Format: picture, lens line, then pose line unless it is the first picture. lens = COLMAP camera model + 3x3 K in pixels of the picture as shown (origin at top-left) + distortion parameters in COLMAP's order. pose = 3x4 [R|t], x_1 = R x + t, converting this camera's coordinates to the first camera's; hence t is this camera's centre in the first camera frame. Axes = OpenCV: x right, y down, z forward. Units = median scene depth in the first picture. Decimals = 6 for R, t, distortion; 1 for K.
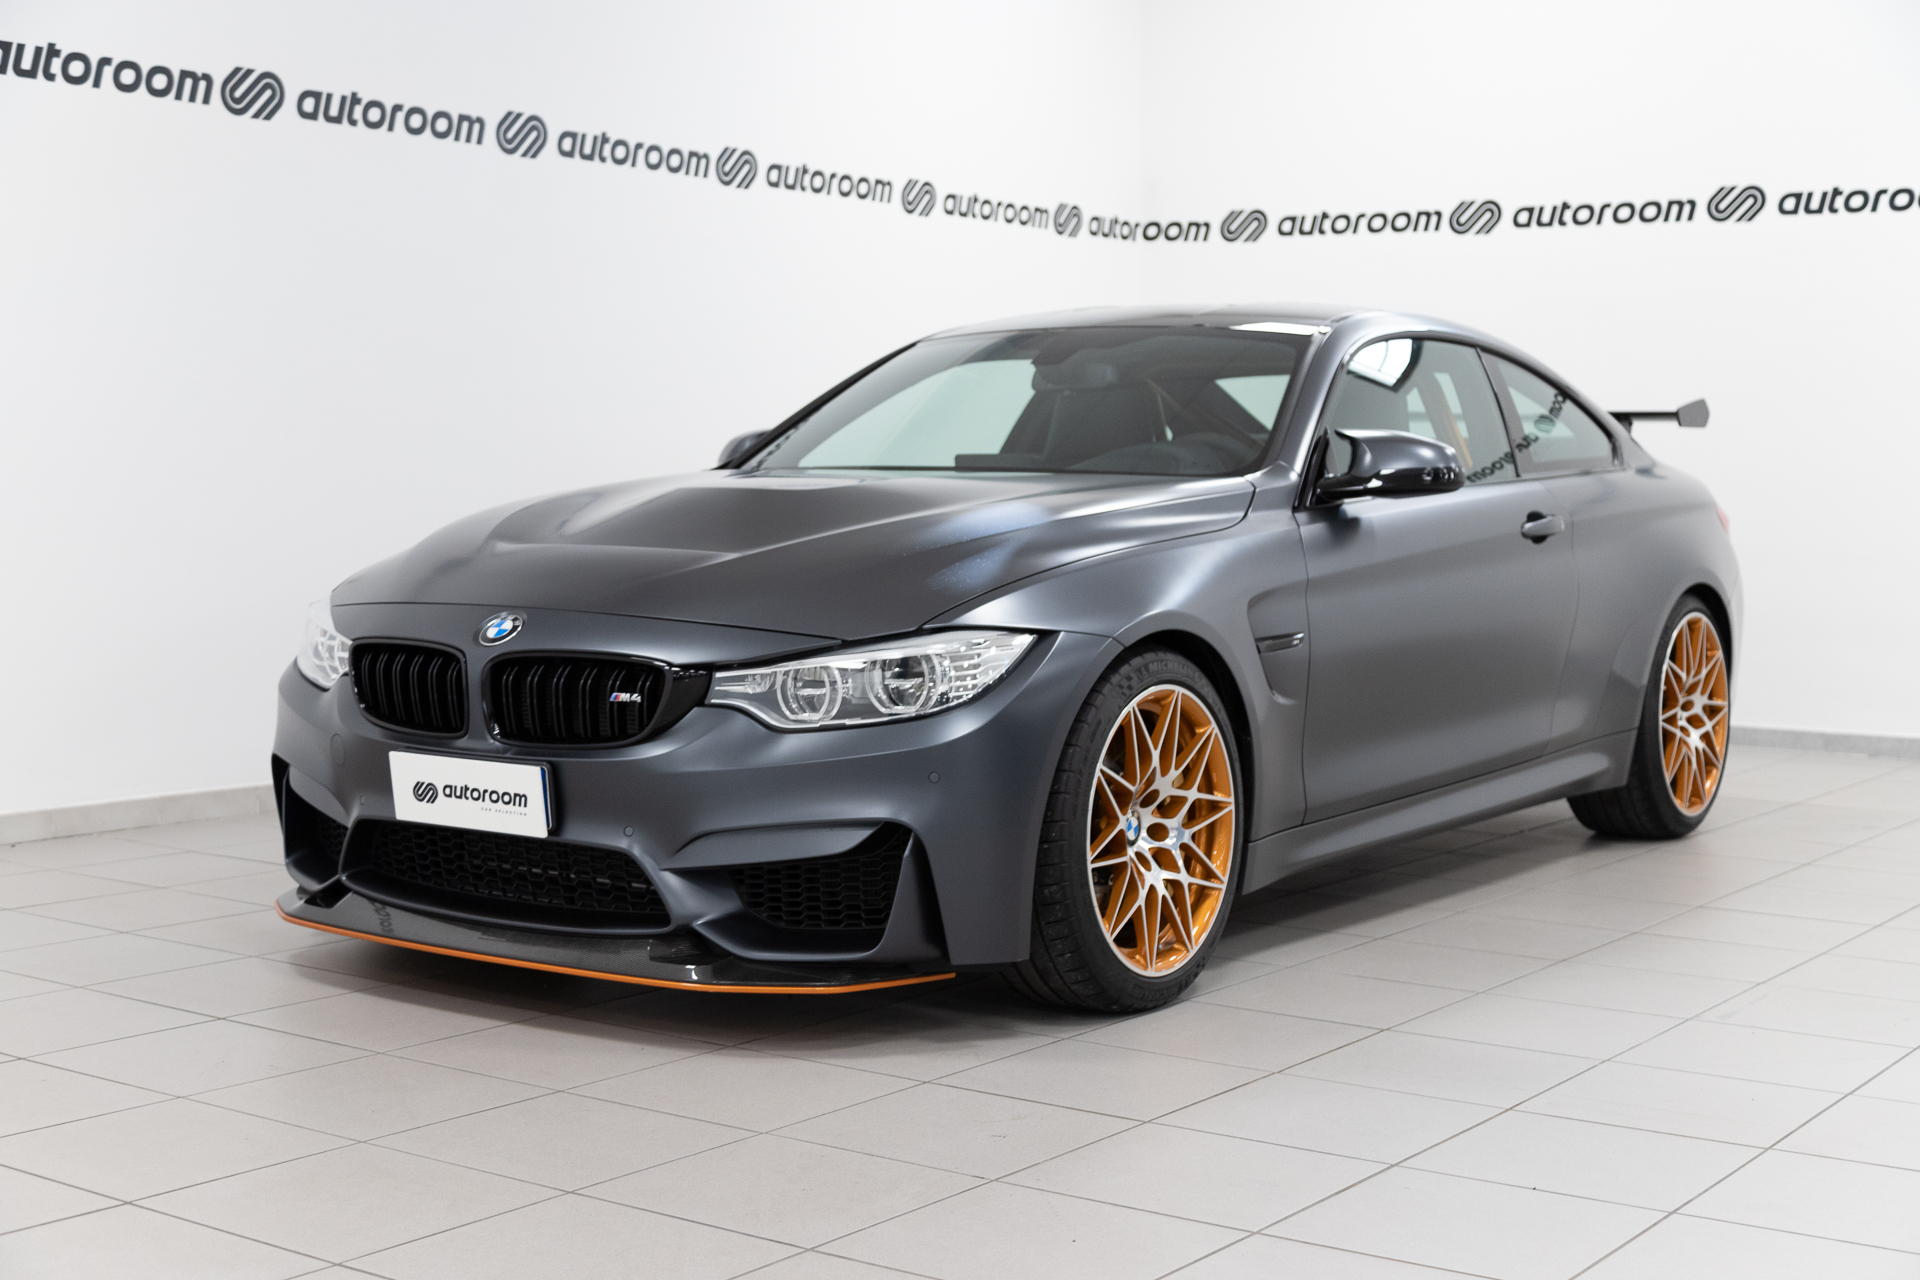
lens RADIAL K [[2511.7, 0, 960.0], [0, 2511.7, 640.0], [0, 0, 1]] dist [-0.034551, 0.002798]
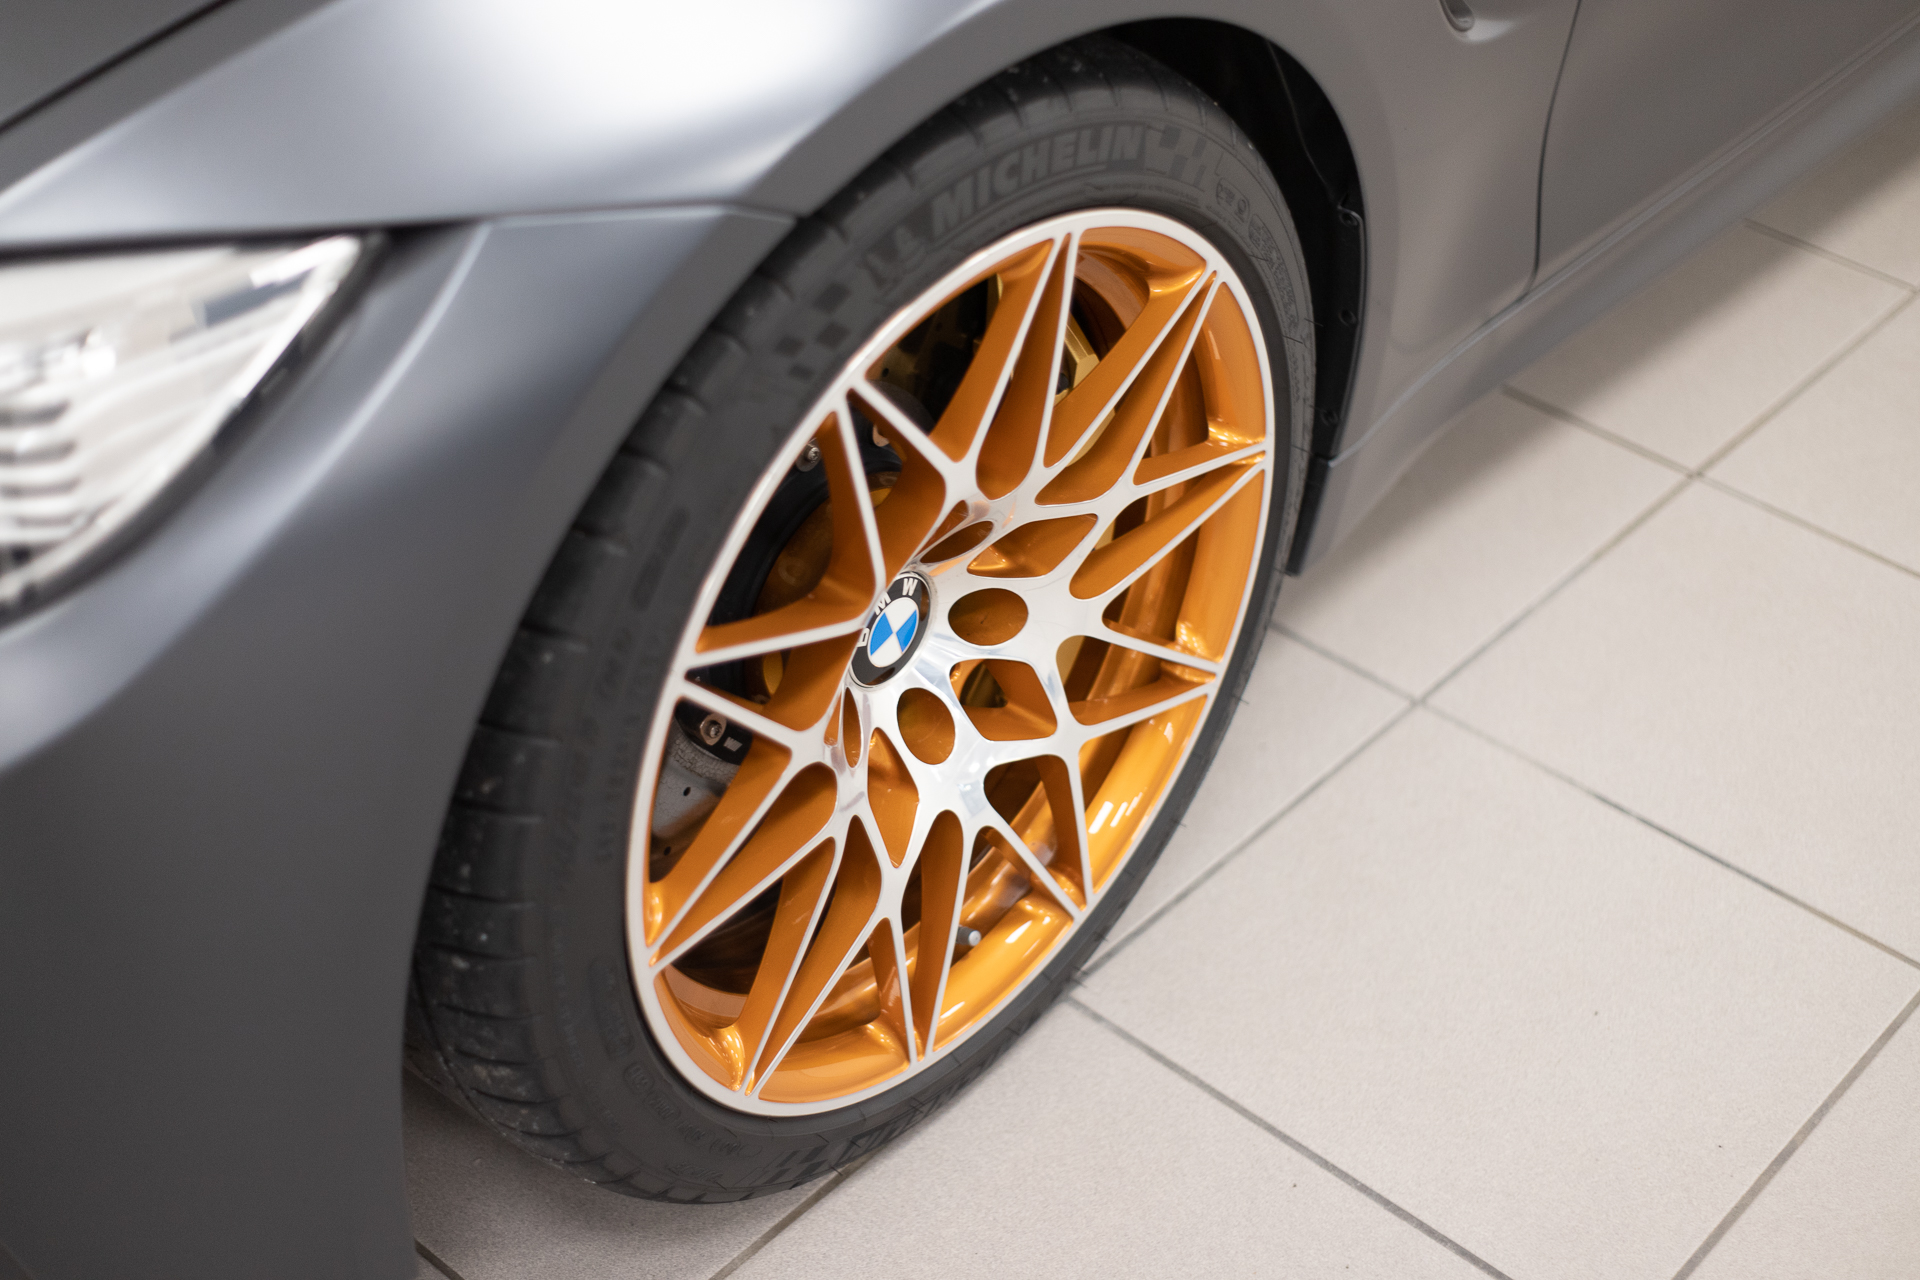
lens RADIAL K [[2773.3, 0, 960.0], [0, 2773.3, 640.0], [0, 0, 1]] dist [-0.062525, -0.039524]
pose [[0.994330, 0.086010, -0.062538, 0.102767], [-0.036426, 0.827982, 0.559571, -0.116001], [0.099909, -0.554120, 0.826420, 0.763824]]
